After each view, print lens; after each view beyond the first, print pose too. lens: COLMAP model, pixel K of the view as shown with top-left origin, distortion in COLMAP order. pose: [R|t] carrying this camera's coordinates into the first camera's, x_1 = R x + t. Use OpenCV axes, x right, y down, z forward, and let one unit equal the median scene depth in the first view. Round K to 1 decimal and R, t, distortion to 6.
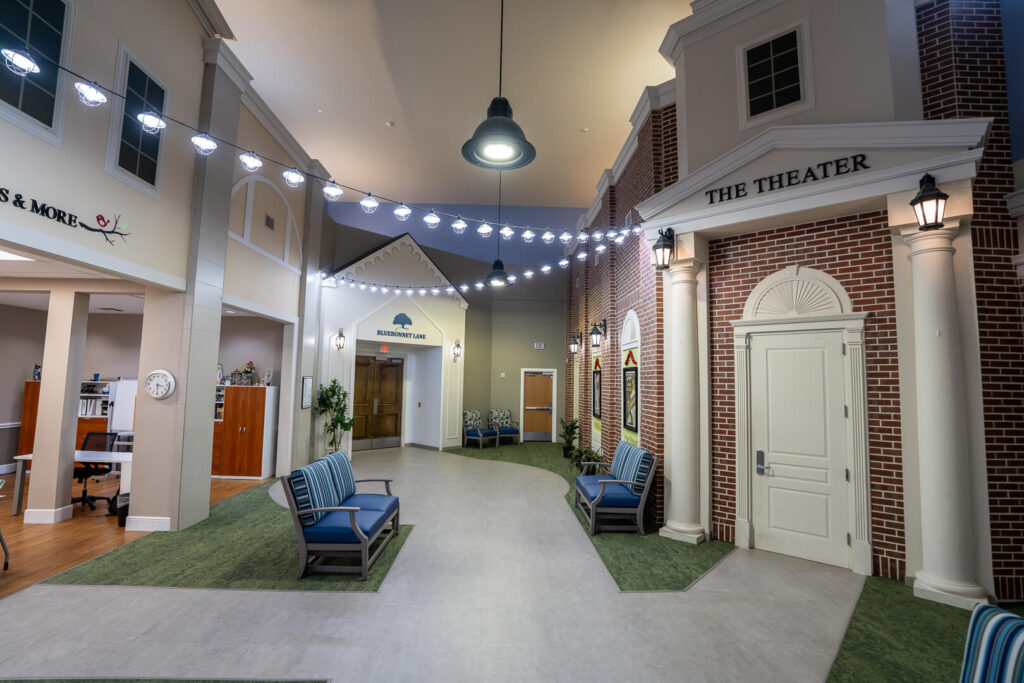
lens RADIAL K [[482.4, 0, 512.0], [0, 482.4, 341.5], [0, 0, 1]] dist [-0.000196, 0.000092]
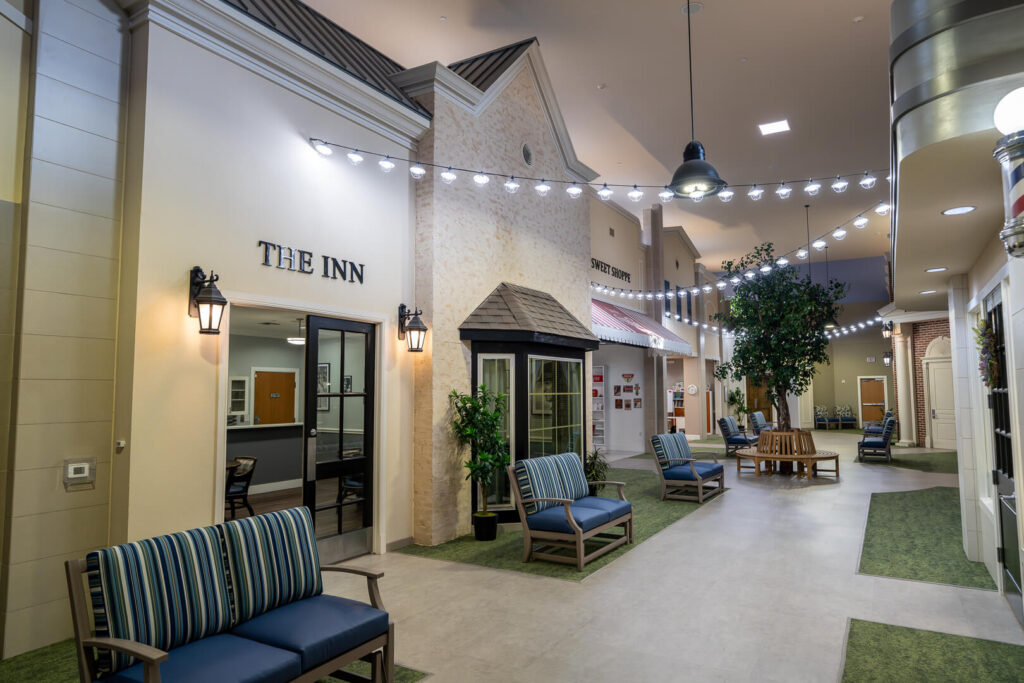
lens RADIAL K [[671.4, 0, 489.5], [0, 671.4, 338.0], [0, 0, 1]] dist [-0.030775, 0.000733]
pose [[0.837068, -0.067391, -0.542932, 0.416527], [0.067083, 0.997539, -0.020393, -0.202625], [0.542970, -0.019351, 0.839529, -2.780269]]
